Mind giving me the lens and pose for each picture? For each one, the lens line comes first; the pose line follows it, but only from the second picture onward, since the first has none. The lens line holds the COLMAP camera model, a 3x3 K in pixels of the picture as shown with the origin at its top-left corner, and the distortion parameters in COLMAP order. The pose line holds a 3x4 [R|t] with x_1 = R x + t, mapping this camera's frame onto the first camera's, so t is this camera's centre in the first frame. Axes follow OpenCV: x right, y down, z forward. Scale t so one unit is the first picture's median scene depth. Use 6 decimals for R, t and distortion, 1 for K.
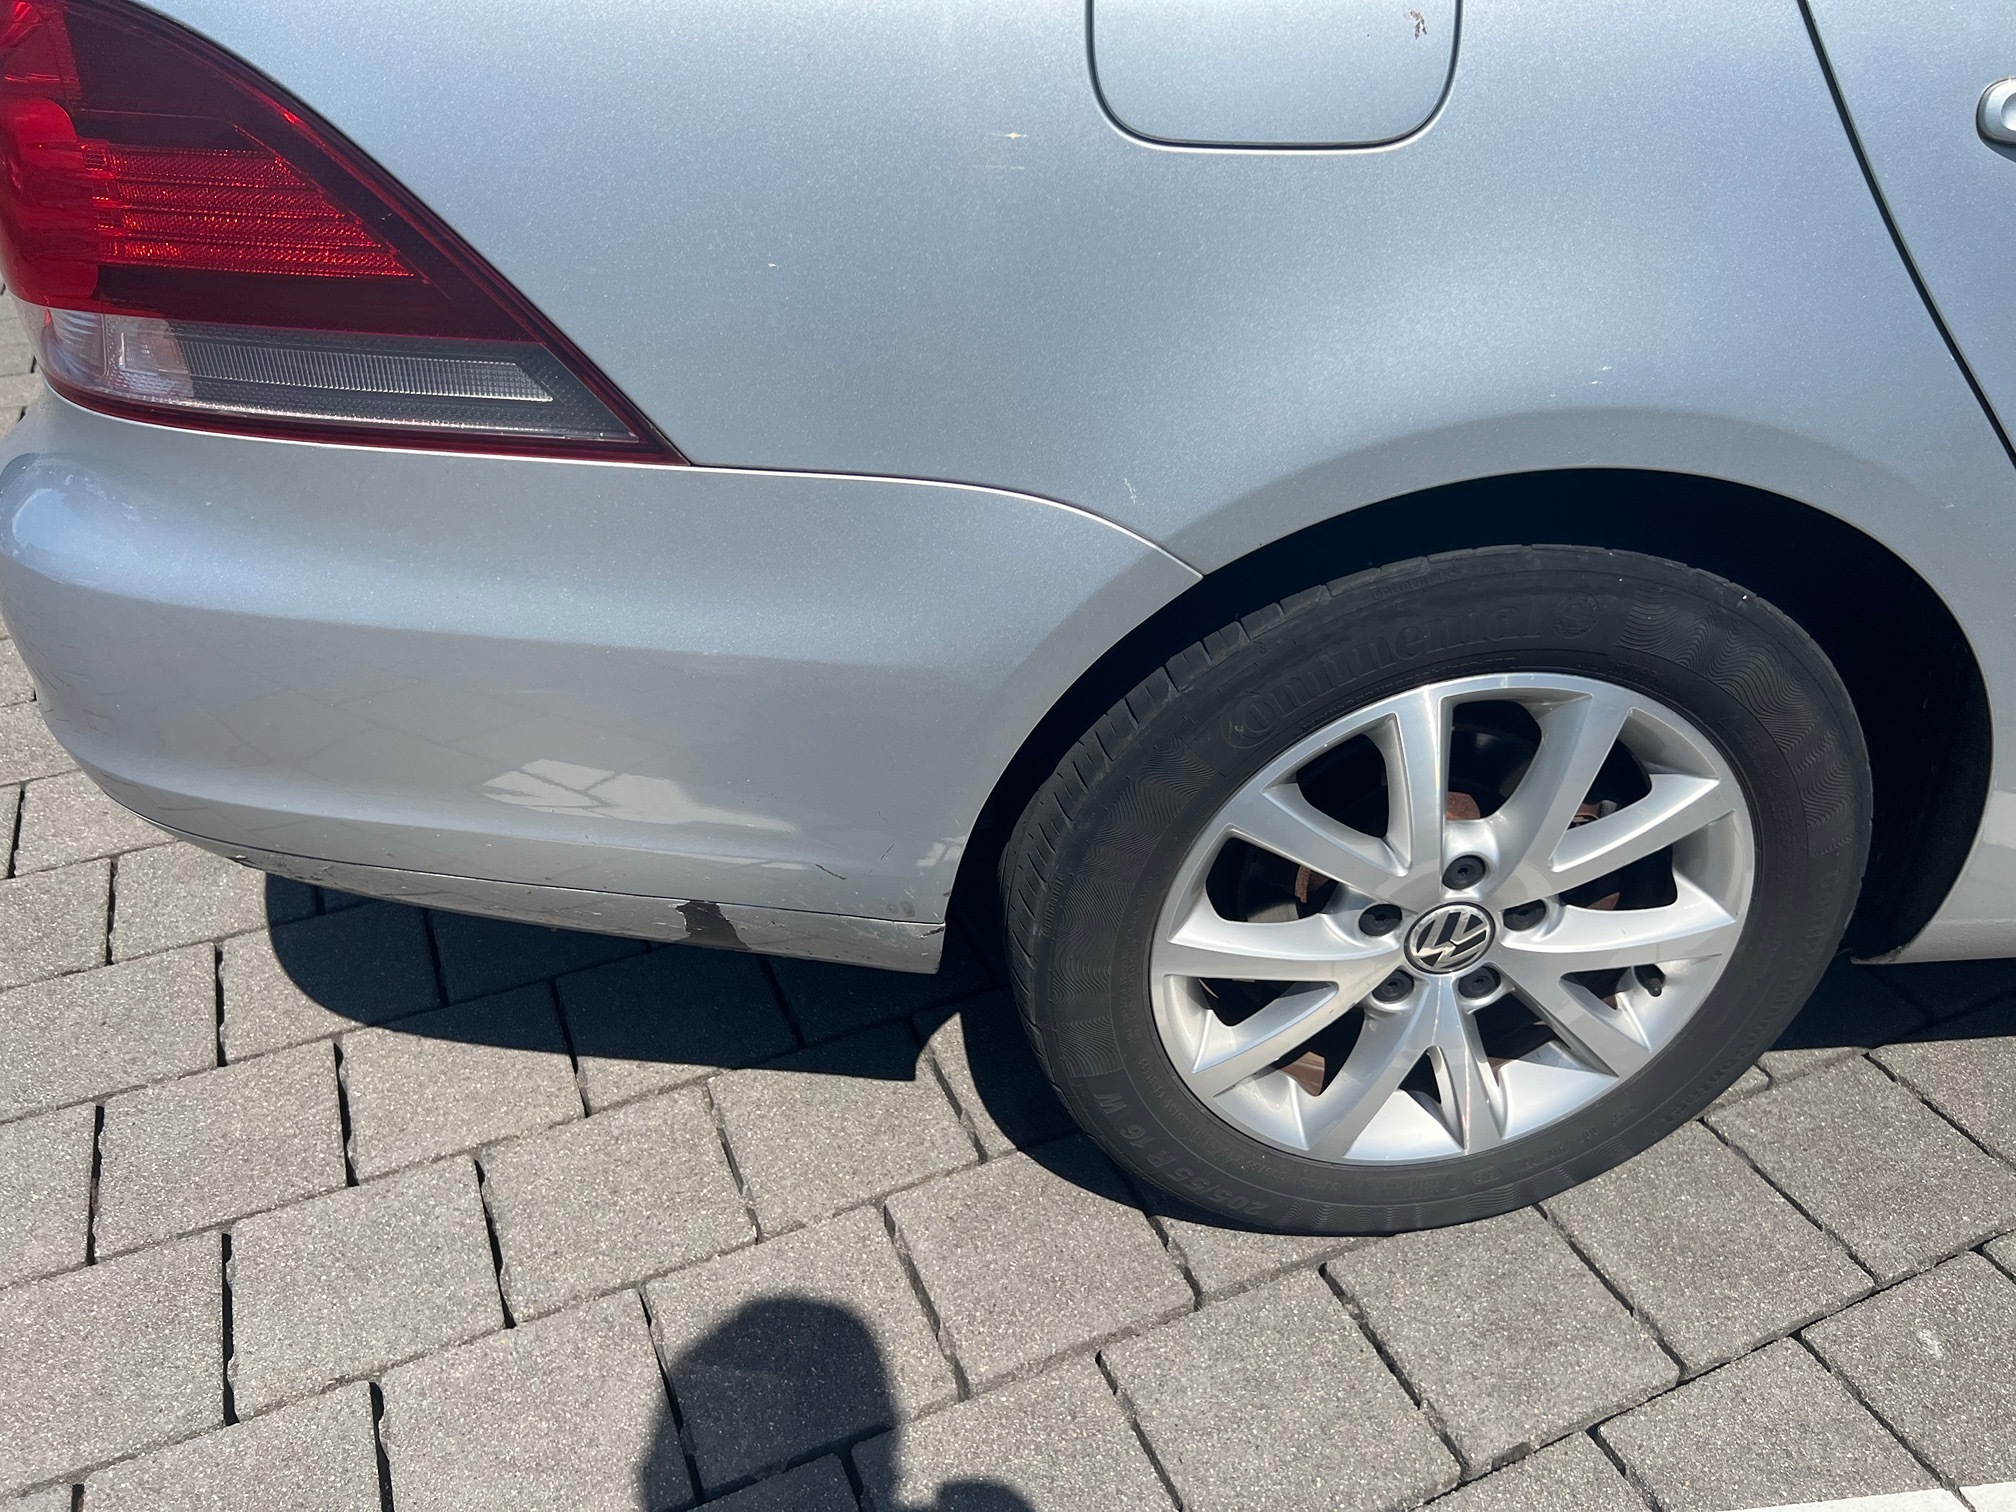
lens RADIAL K [[1531.5, 0, 1000.6], [0, 1531.5, 769.9], [0, 0, 1]] dist [0.057008, -0.083313]
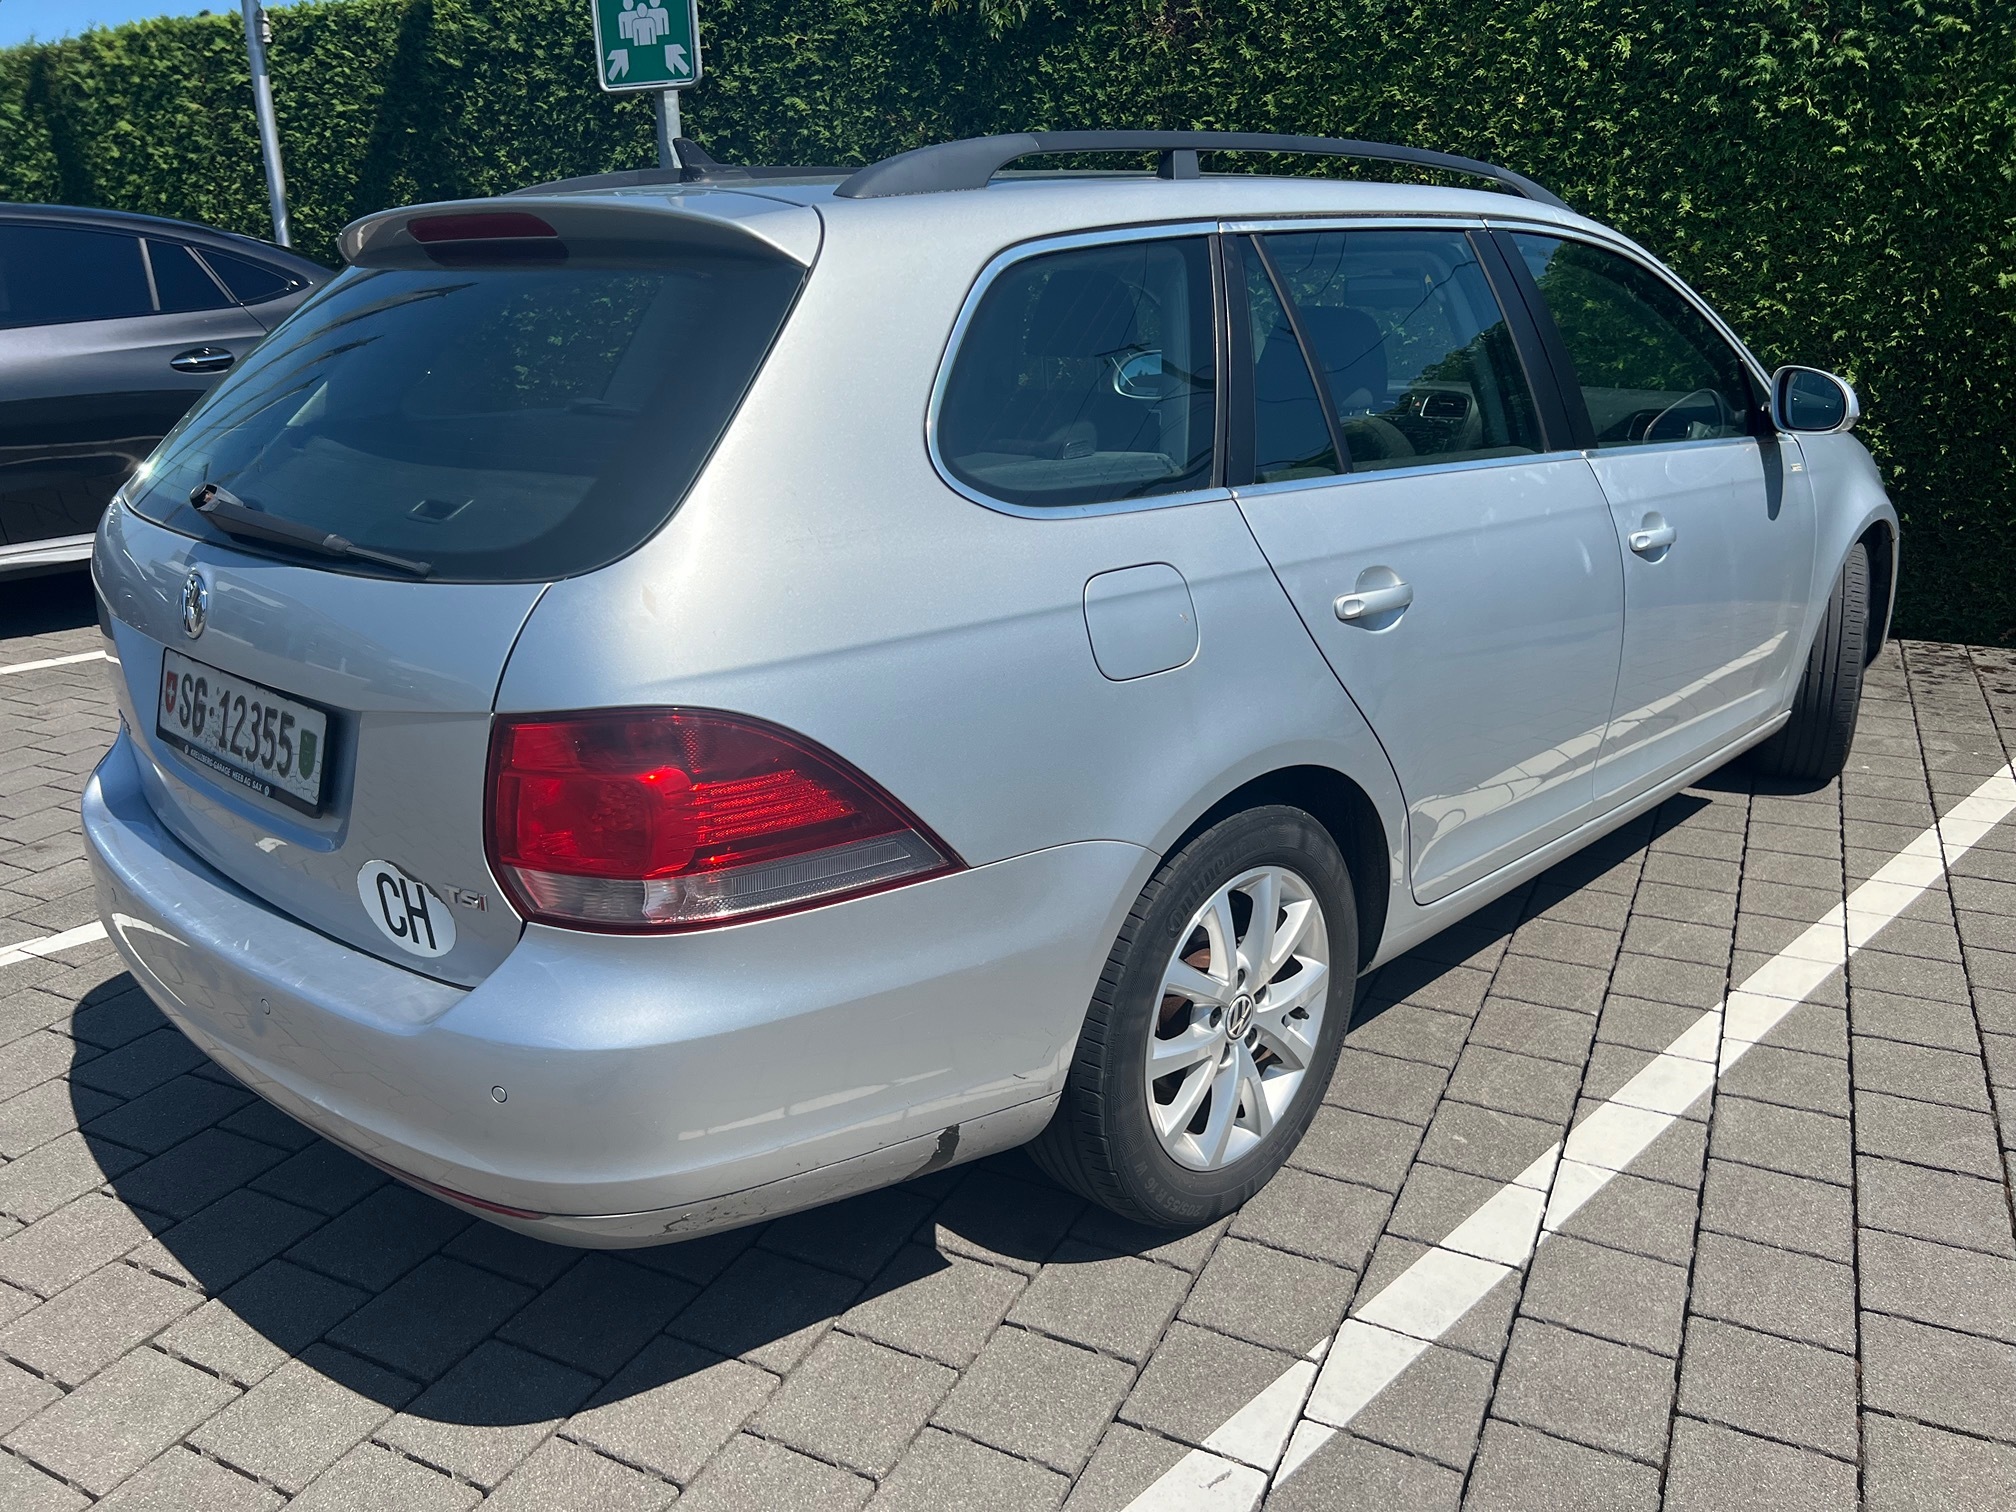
lens RADIAL K [[1531.5, 0, 1000.6], [0, 1531.5, 769.9], [0, 0, 1]] dist [0.057008, -0.083313]
pose [[0.772063, -0.220361, 0.596121, -0.972981], [0.370902, 0.917896, -0.141063, -0.015980], [-0.516092, 0.330012, 0.790406, -0.461338]]
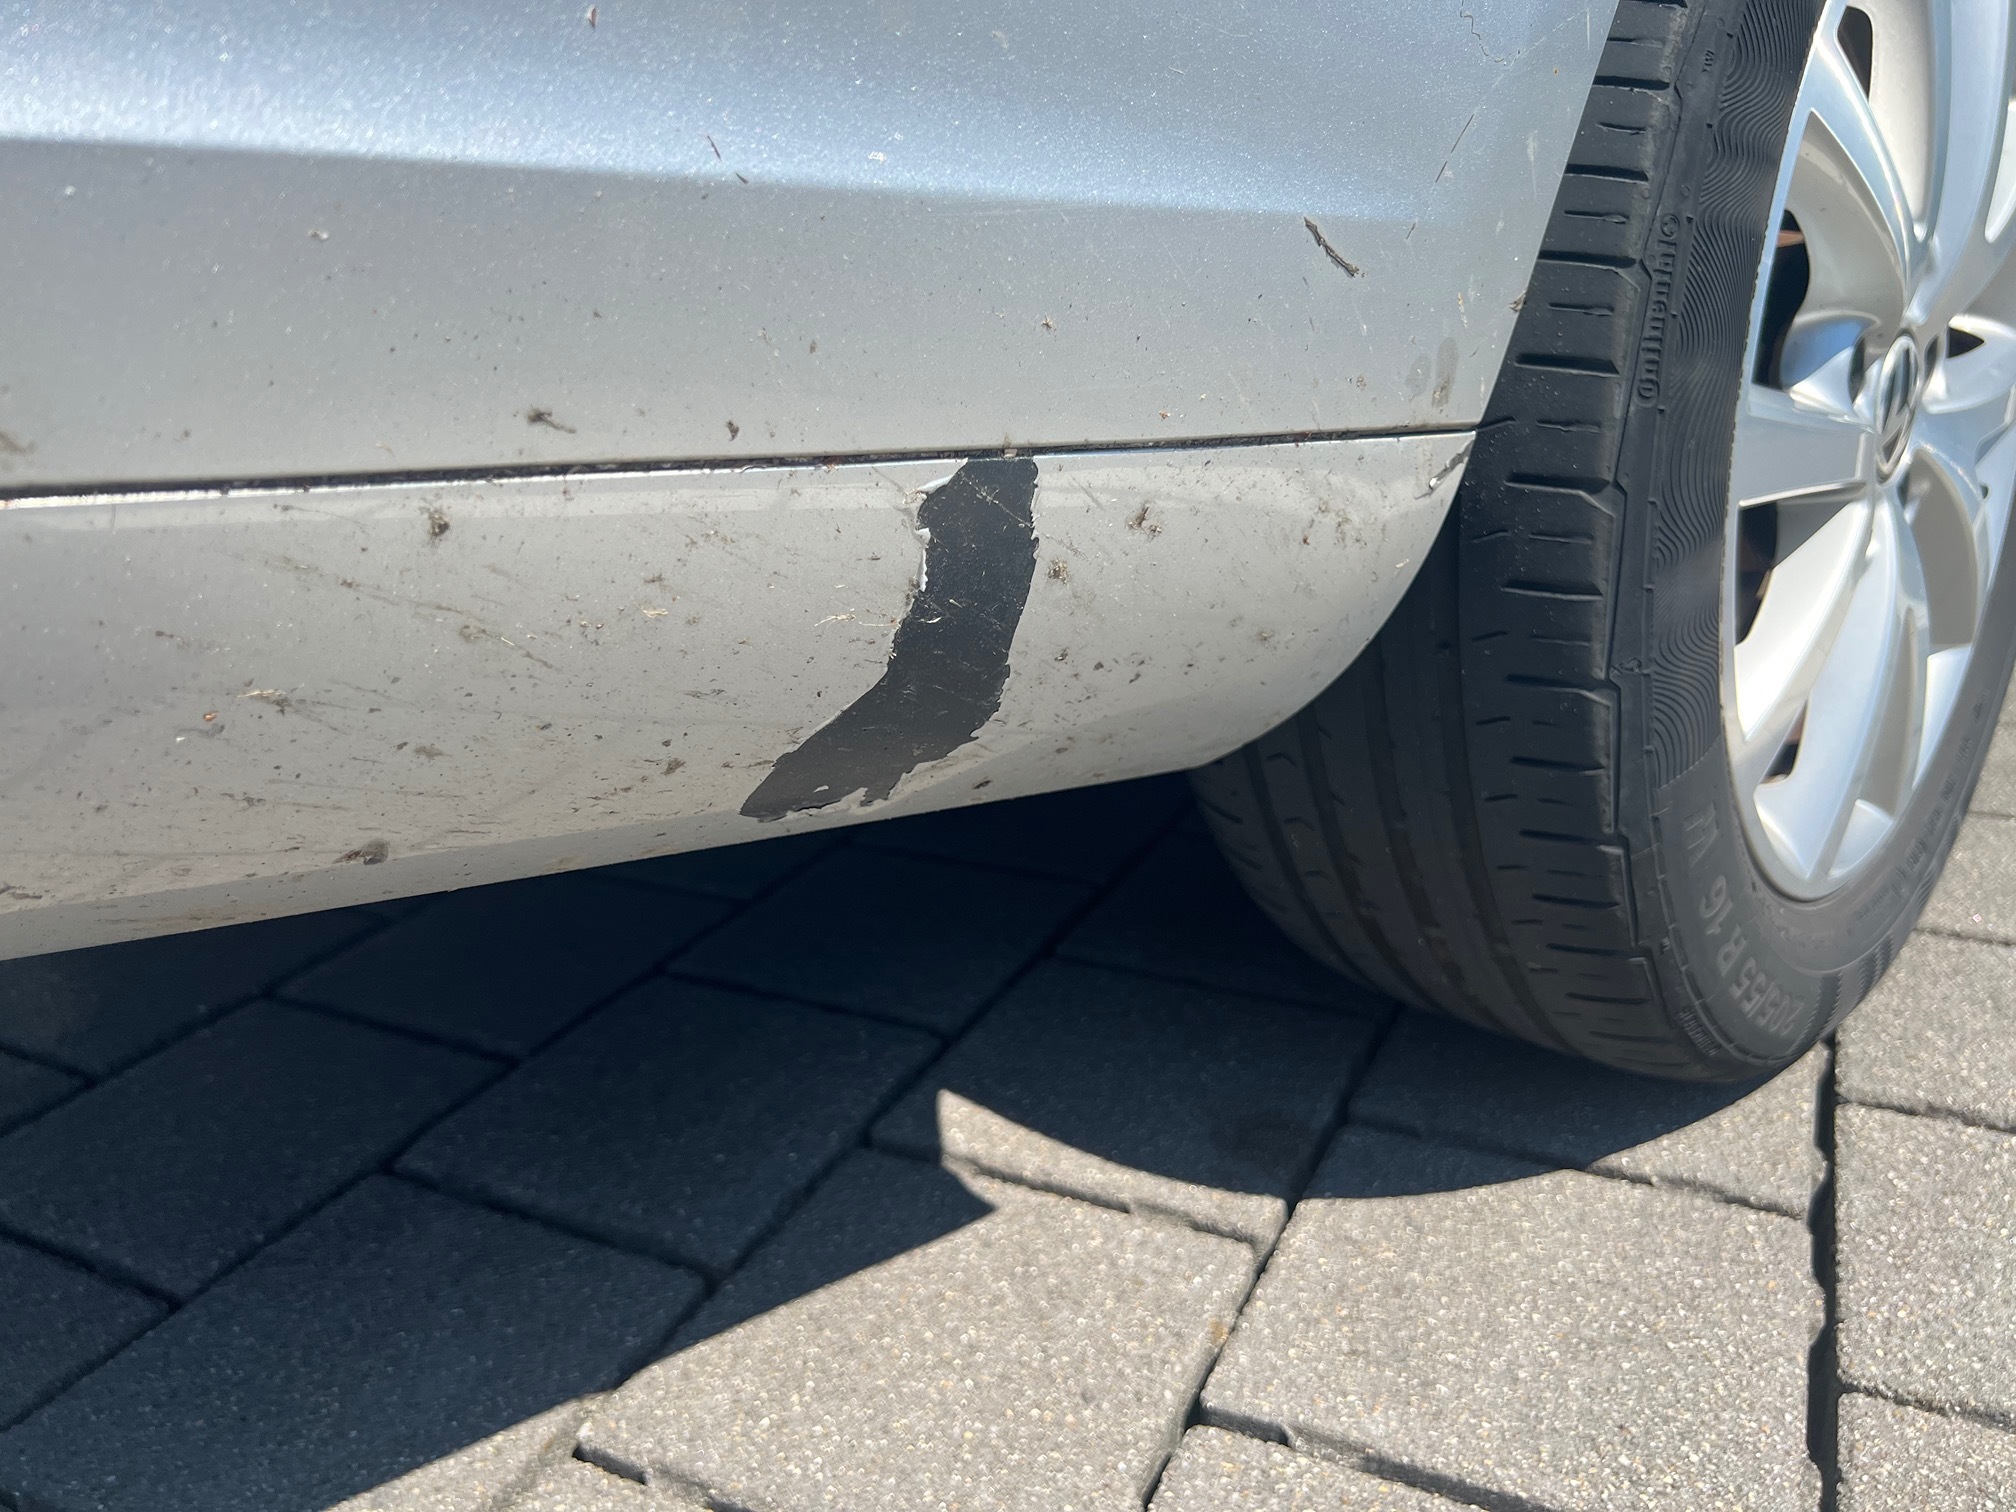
lens RADIAL K [[1533.0, 0, 1000.8], [0, 1533.0, 764.0], [0, 0, 1]] dist [0.001314, 0.004285]
pose [[0.770146, -0.251372, 0.586248, -0.351409], [0.393550, 0.910547, -0.126577, 0.164552], [-0.501989, 0.328201, 0.800182, 0.689848]]
